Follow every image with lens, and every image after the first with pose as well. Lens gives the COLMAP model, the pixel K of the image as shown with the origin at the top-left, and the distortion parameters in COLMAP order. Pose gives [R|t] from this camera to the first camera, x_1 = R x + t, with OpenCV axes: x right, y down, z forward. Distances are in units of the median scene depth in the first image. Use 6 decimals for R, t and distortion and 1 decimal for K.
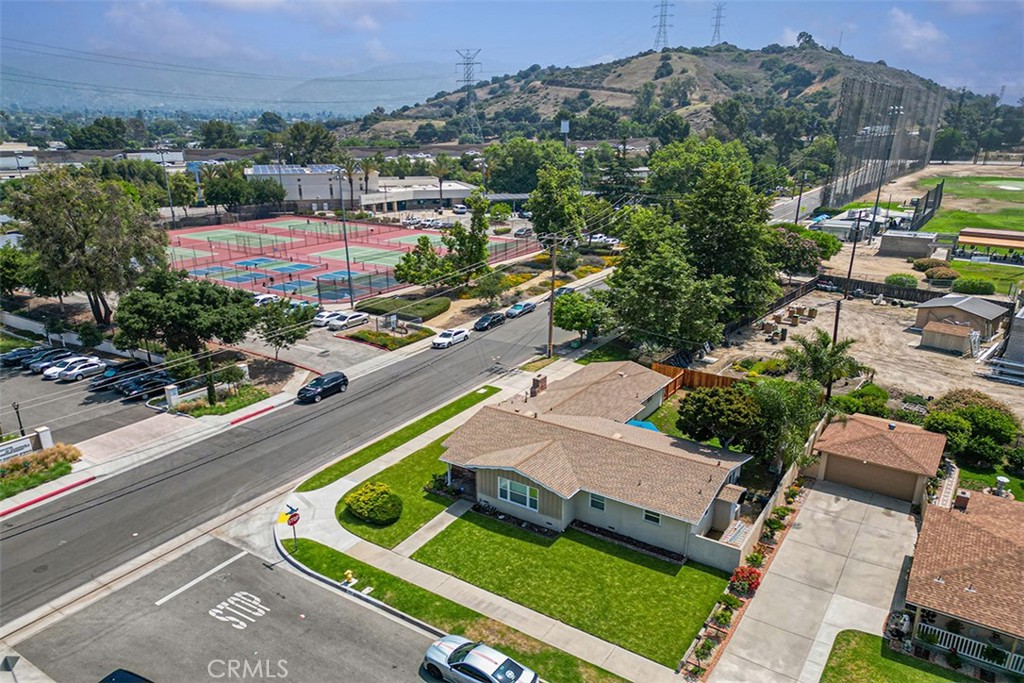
lens RADIAL K [[720.4, 0, 512.0], [0, 720.4, 341.5], [0, 0, 1]] dist [0.005333, 0.000414]
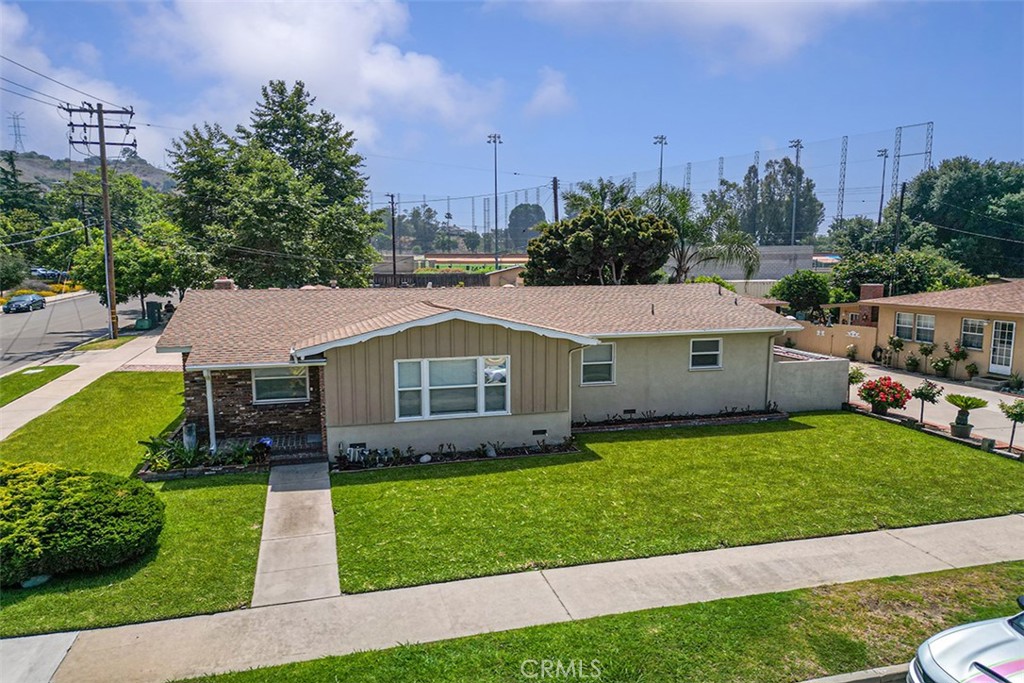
lens RADIAL K [[720.4, 0, 512.0], [0, 720.4, 341.5], [0, 0, 1]] dist [0.005333, 0.000414]
pose [[0.656575, -0.095328, 0.748212, -0.294676], [0.231891, 0.969449, -0.079975, 0.243245], [-0.717730, 0.226014, 0.658621, 0.754395]]
